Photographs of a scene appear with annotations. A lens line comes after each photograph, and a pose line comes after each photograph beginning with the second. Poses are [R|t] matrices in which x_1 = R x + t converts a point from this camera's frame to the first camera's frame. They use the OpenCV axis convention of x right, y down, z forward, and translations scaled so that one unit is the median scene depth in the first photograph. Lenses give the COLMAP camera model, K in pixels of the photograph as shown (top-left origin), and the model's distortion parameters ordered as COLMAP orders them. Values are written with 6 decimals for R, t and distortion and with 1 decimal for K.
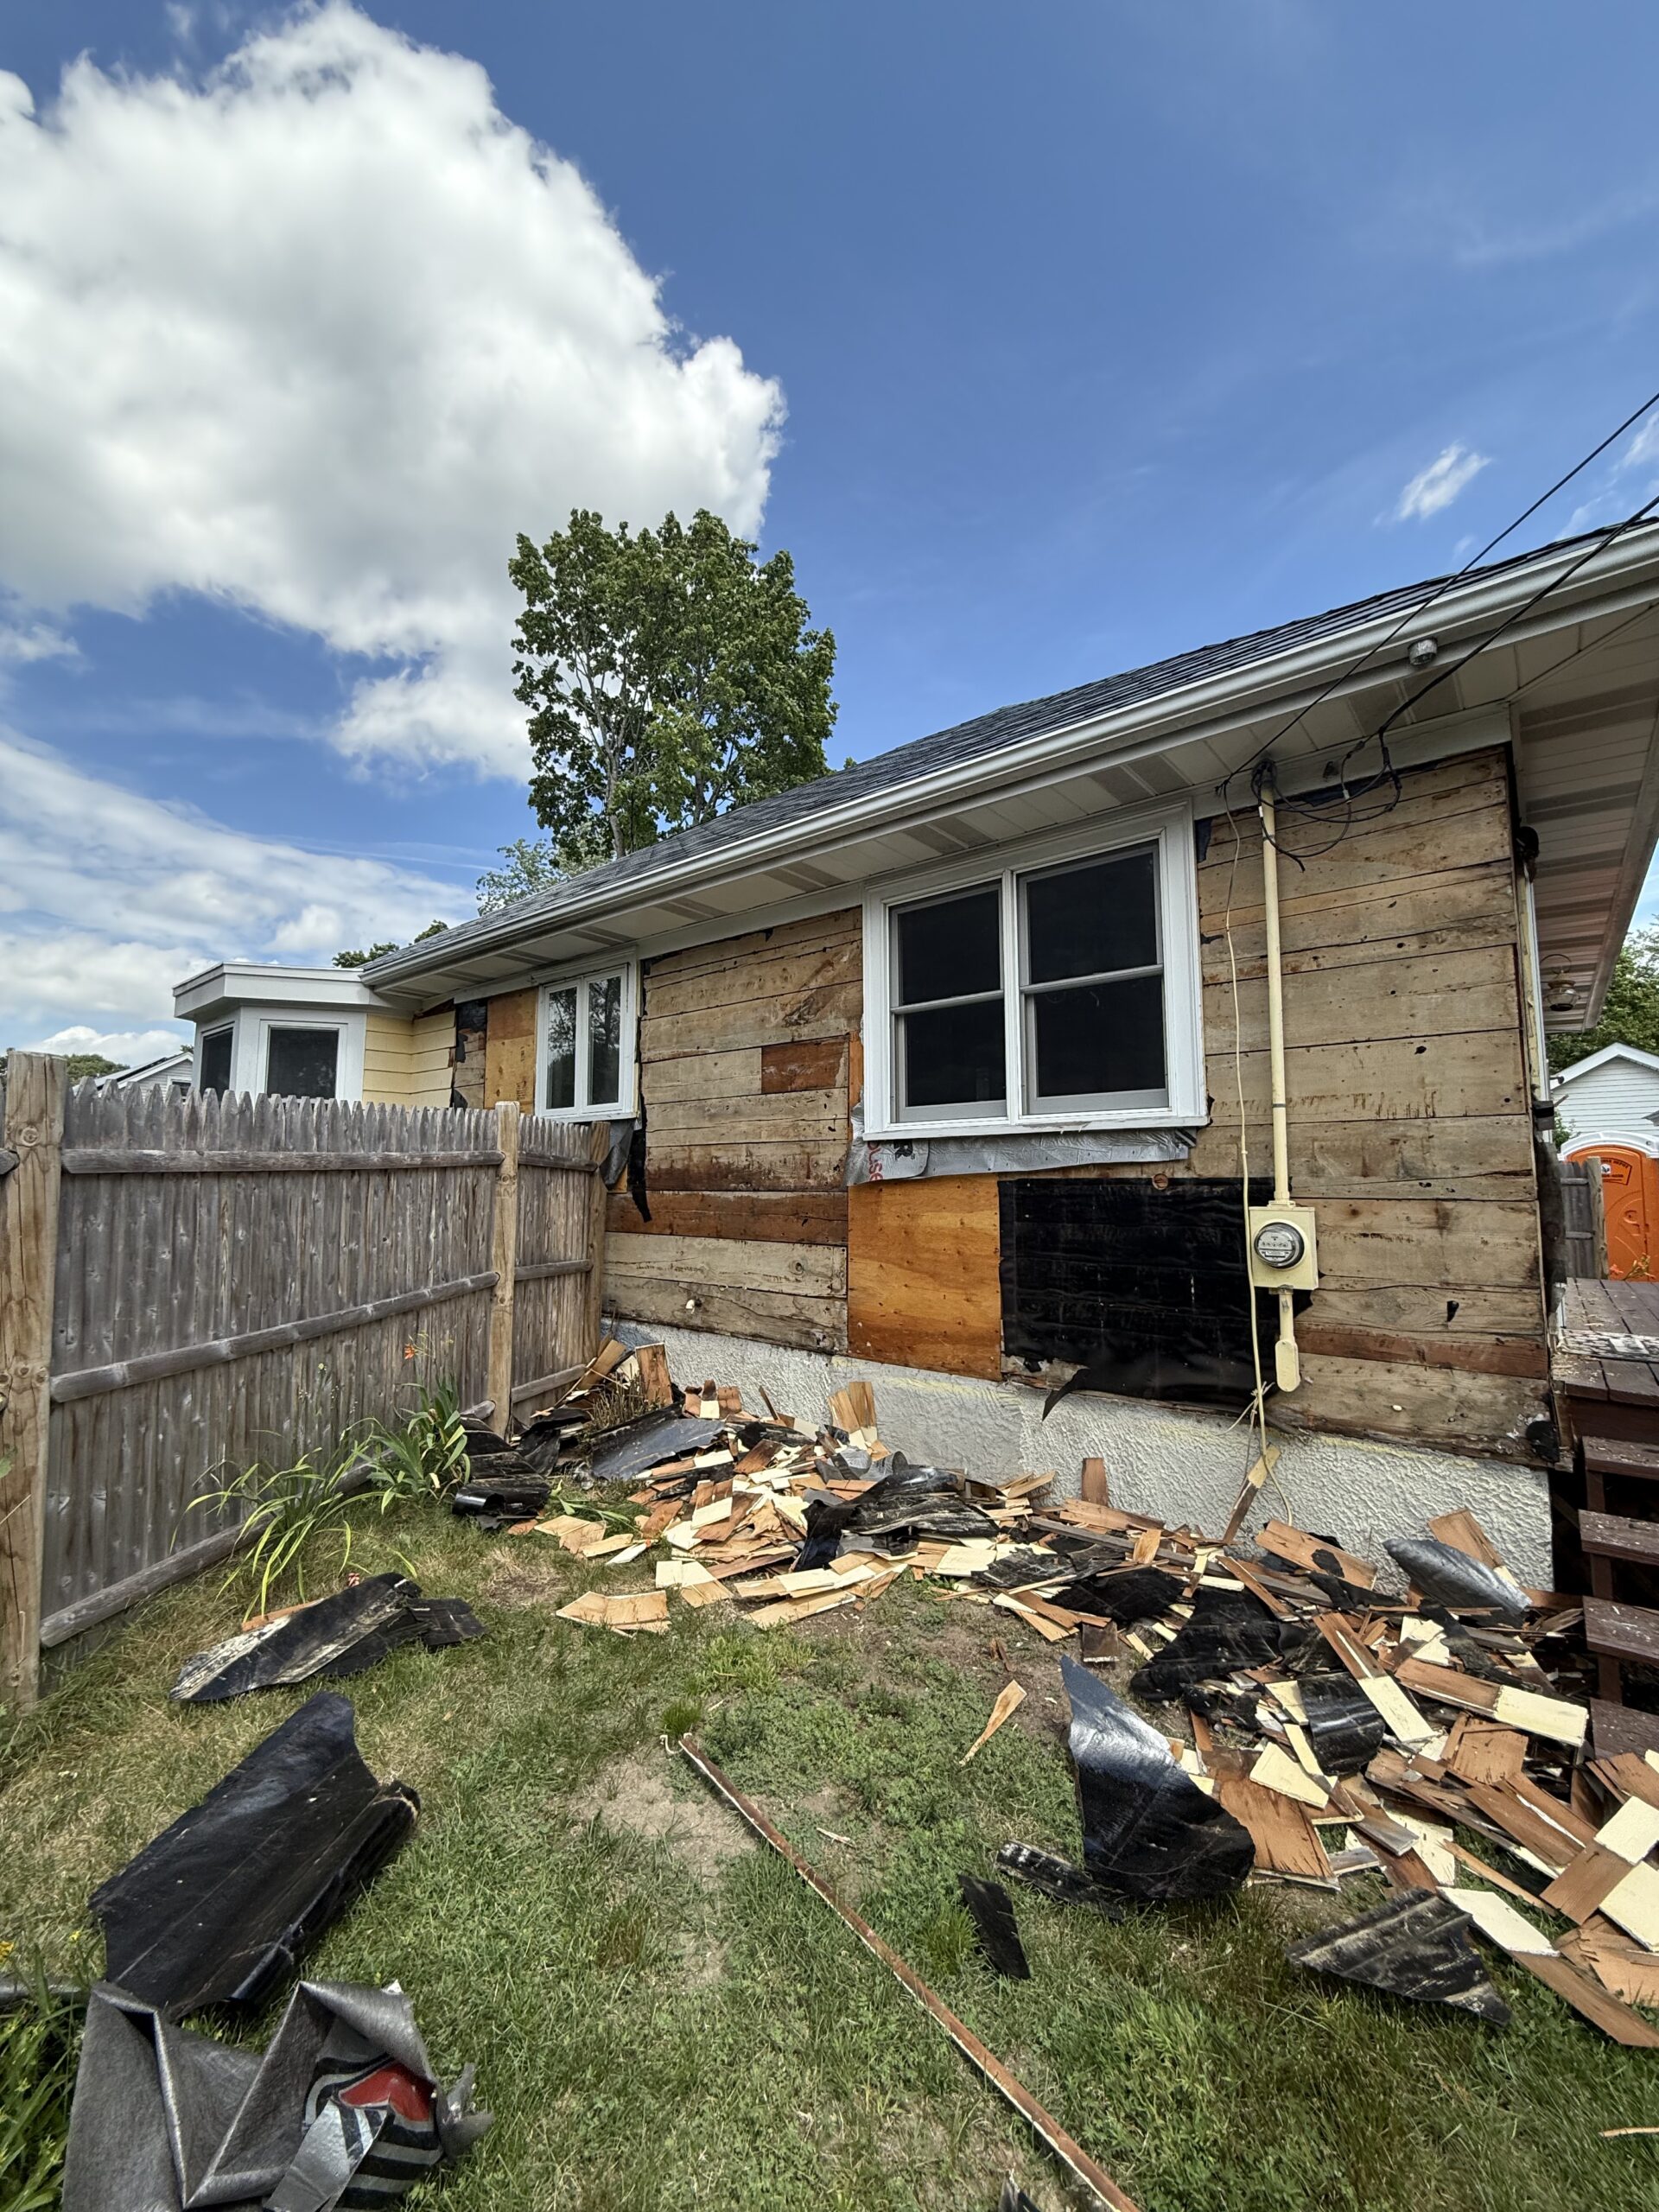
lens RADIAL K [[874.0, 0, 800.4], [0, 874.0, 1076.2], [0, 0, 1]] dist [-0.003520, 0.000447]
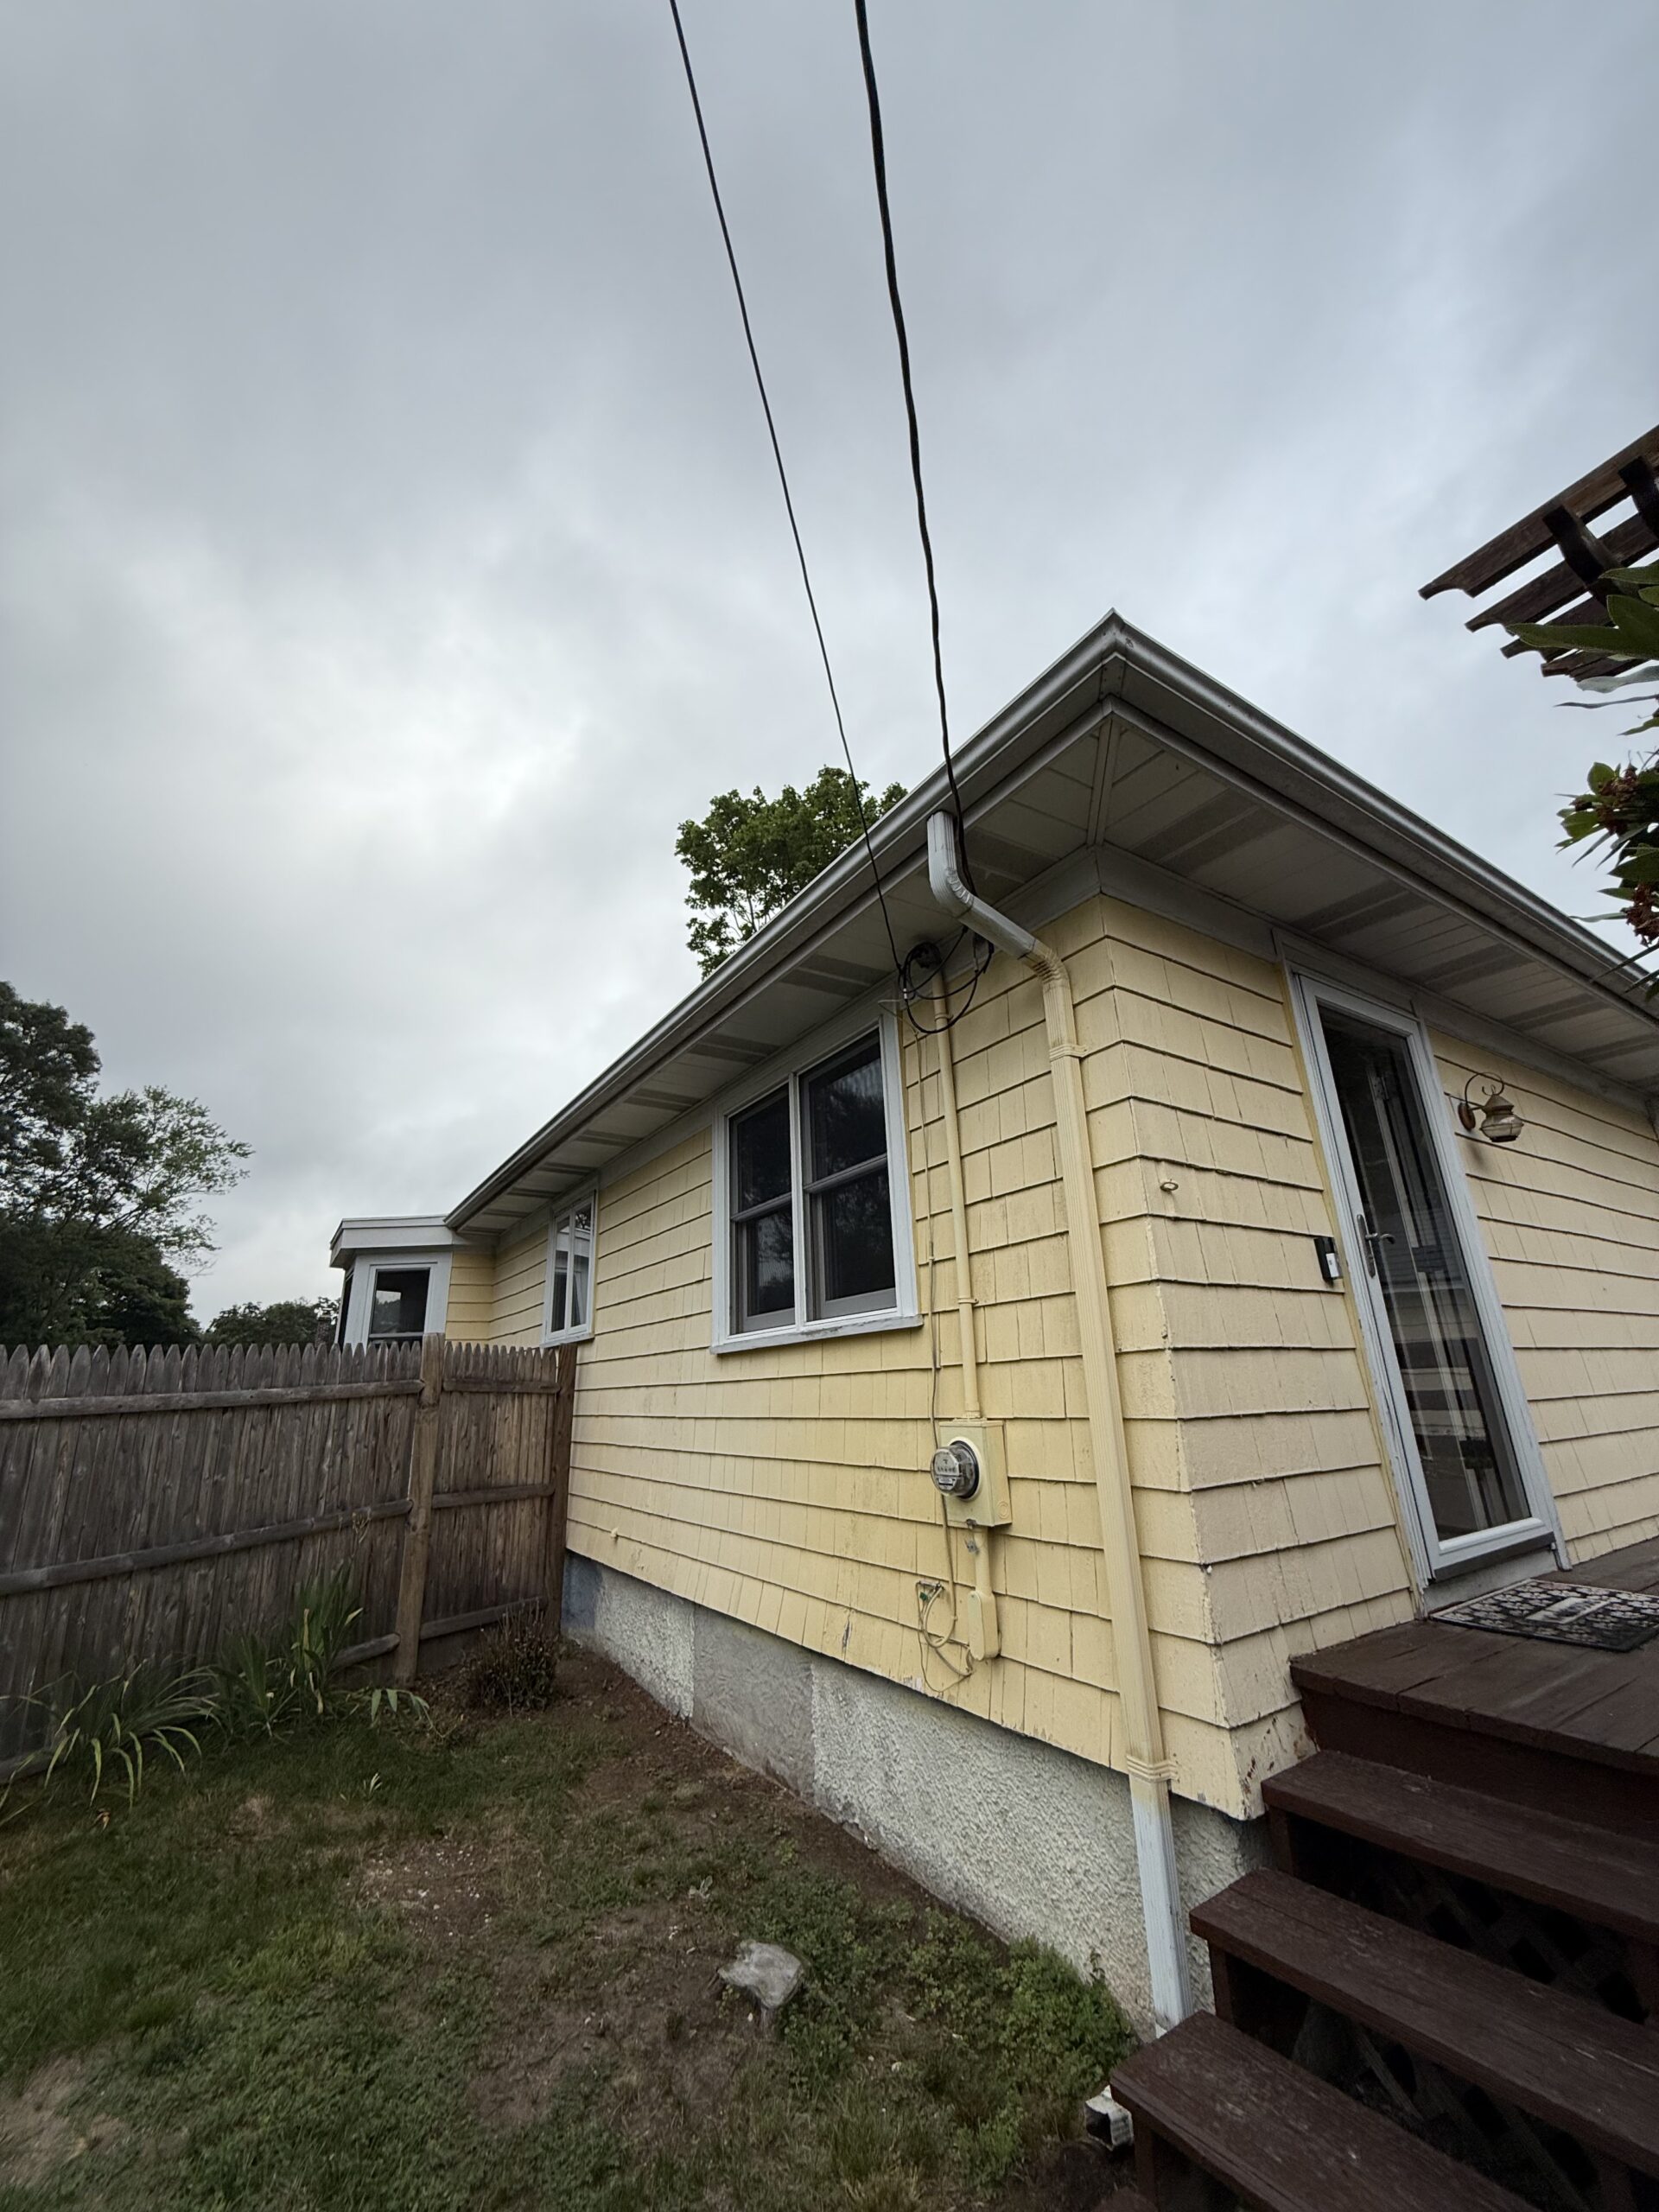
lens RADIAL K [[874.0, 0, 822.7], [0, 874.0, 1098.1], [0, 0, 1]] dist [-0.003520, 0.000447]
pose [[0.956368, -0.124850, -0.264146, 0.527251], [0.070816, 0.976195, -0.205007, 0.001985], [0.283453, 0.177357, 0.942443, 0.067714]]
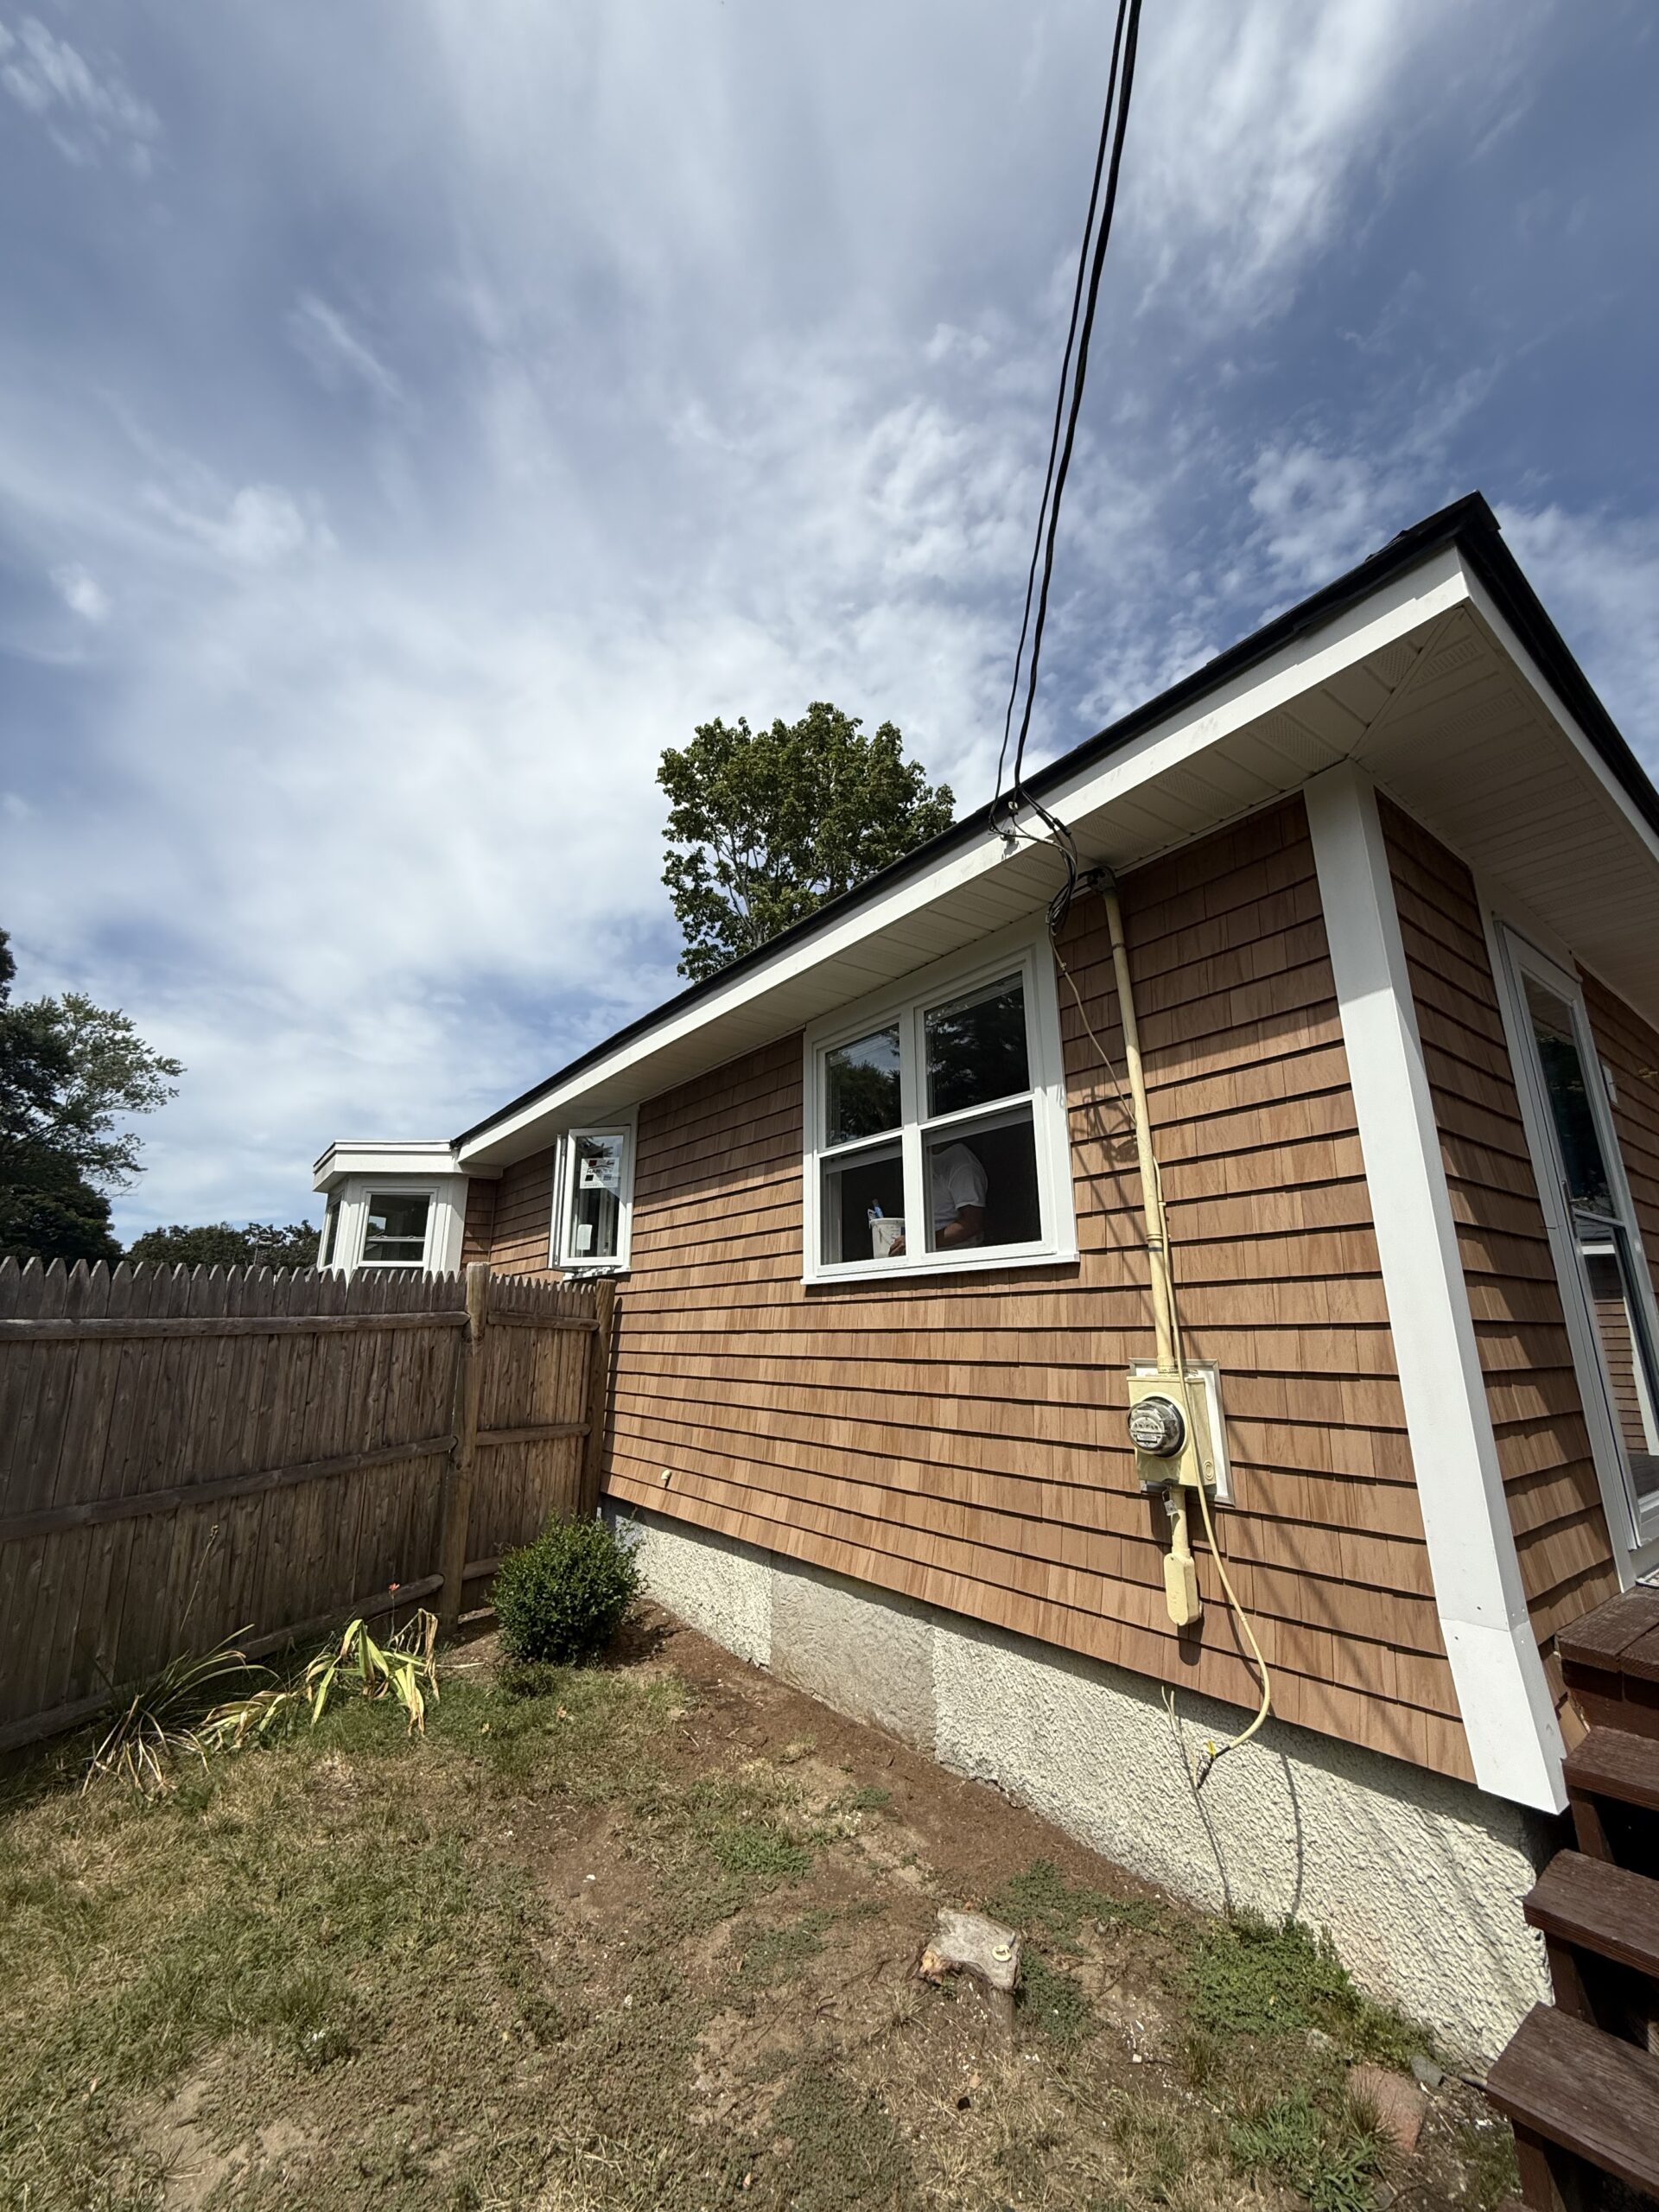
lens RADIAL K [[874.0, 0, 823.6], [0, 874.0, 1096.5], [0, 0, 1]] dist [-0.003520, 0.000447]
pose [[0.975684, -0.062739, -0.210013, 0.331240], [0.032027, 0.988682, -0.146565, 0.000776], [0.216832, 0.136275, 0.966651, 0.087429]]
